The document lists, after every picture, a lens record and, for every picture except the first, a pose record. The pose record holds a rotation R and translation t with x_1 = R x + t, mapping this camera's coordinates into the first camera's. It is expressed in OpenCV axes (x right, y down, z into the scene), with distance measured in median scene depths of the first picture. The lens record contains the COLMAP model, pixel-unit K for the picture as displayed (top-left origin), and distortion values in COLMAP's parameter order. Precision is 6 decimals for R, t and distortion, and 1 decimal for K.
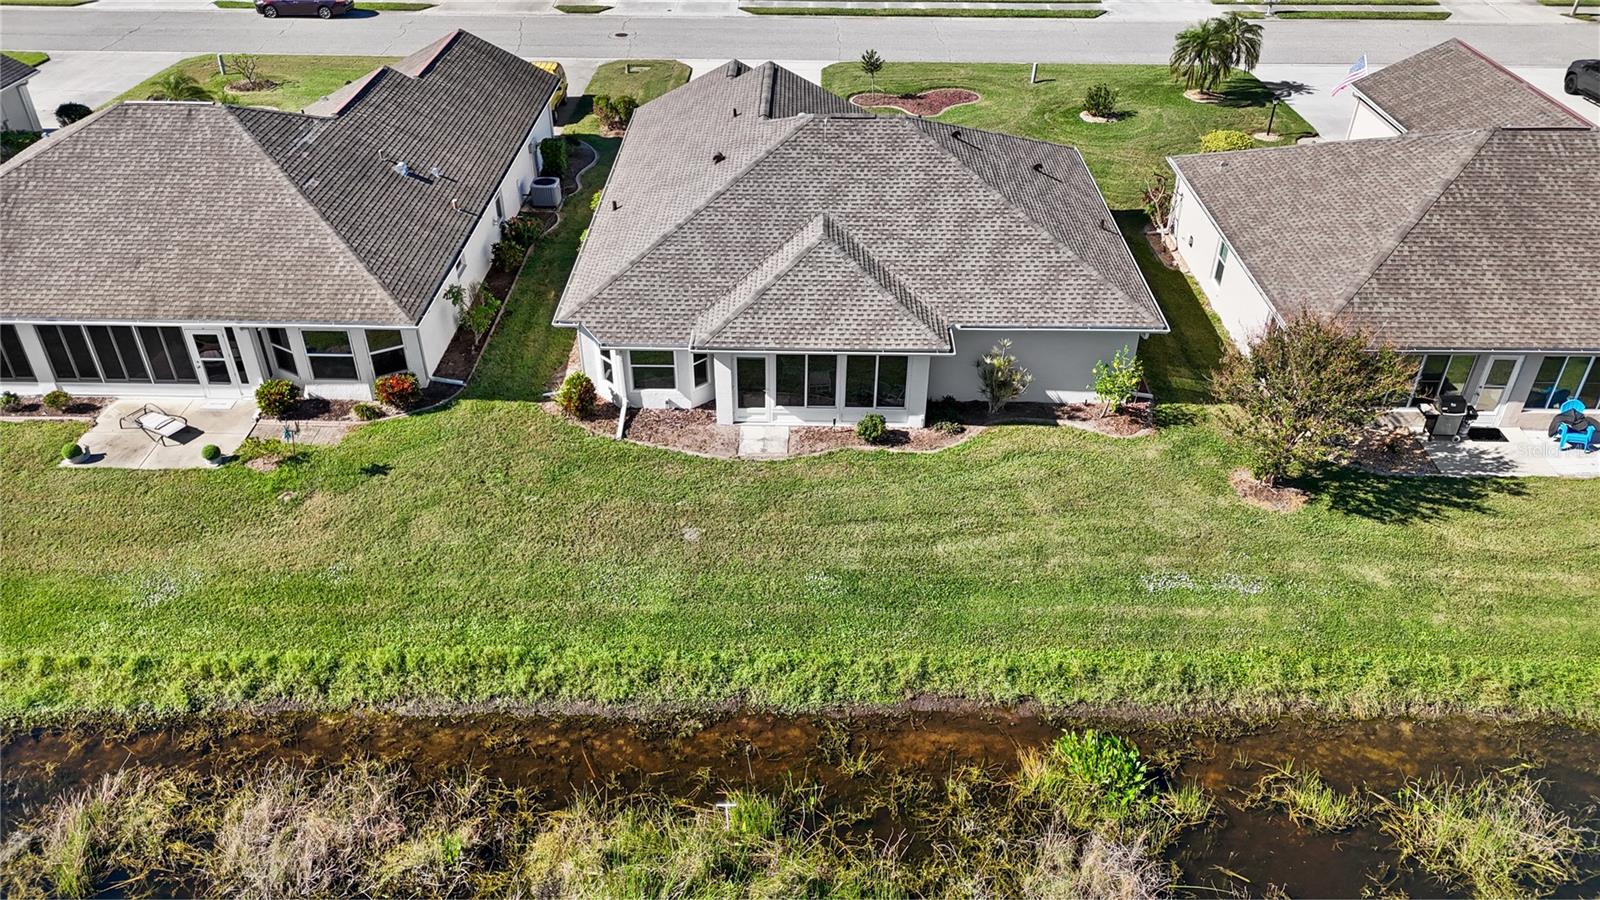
lens RADIAL K [[1185.2, 0, 801.9], [0, 1185.2, 453.9], [0, 0, 1]] dist [0.073133, -0.073079]
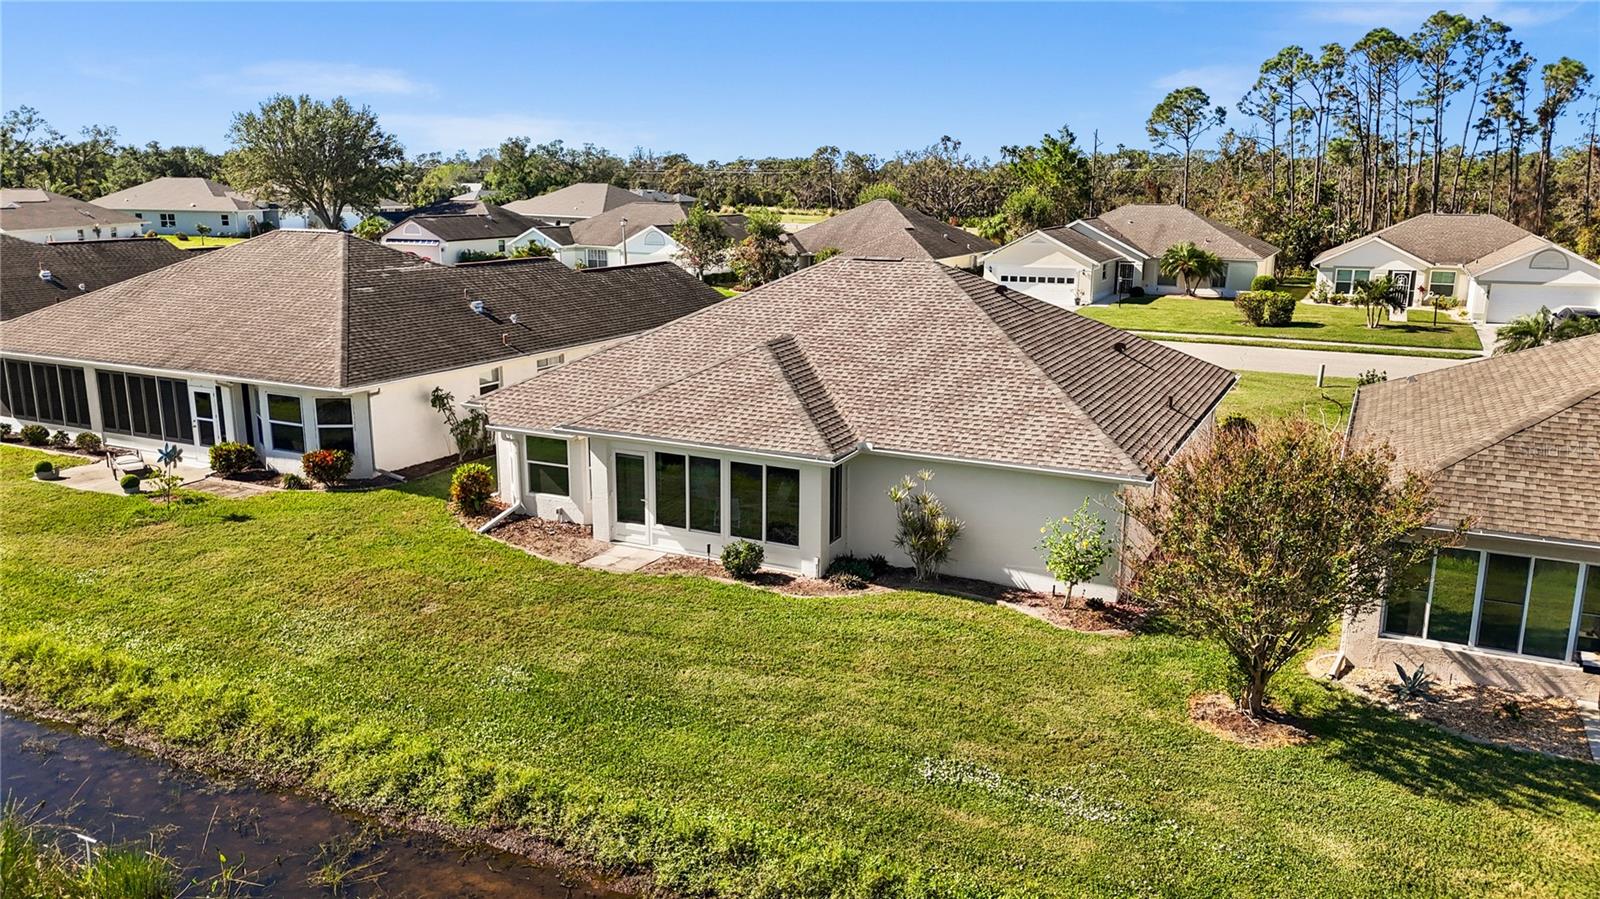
lens RADIAL K [[1185.2, 0, 807.6], [0, 1185.2, 448.7], [0, 0, 1]] dist [0.073133, -0.073079]
pose [[0.899773, 0.094752, -0.425947, 0.416671], [-0.247433, 0.914824, -0.319177, 0.147021], [0.359424, 0.392580, 0.846579, 0.333548]]
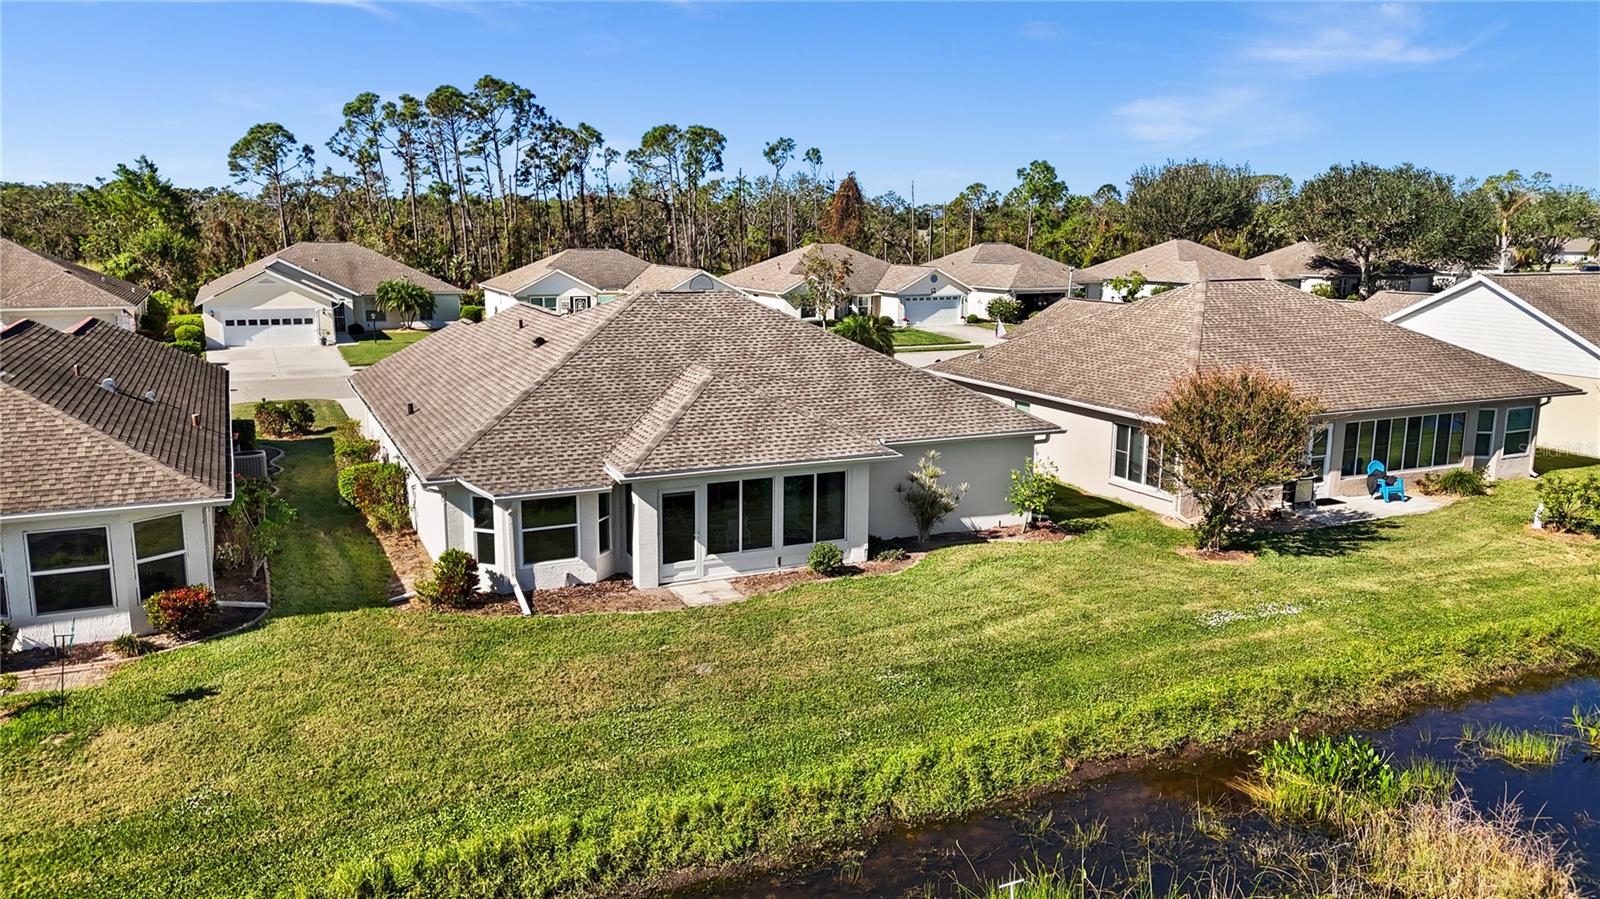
lens RADIAL K [[1185.2, 0, 800.5], [0, 1185.2, 443.1], [0, 0, 1]] dist [0.073133, -0.073079]
pose [[0.897741, -0.081719, 0.432878, -0.317393], [0.250470, 0.903042, -0.348970, 0.195098], [-0.362390, 0.421708, 0.831165, 0.260793]]
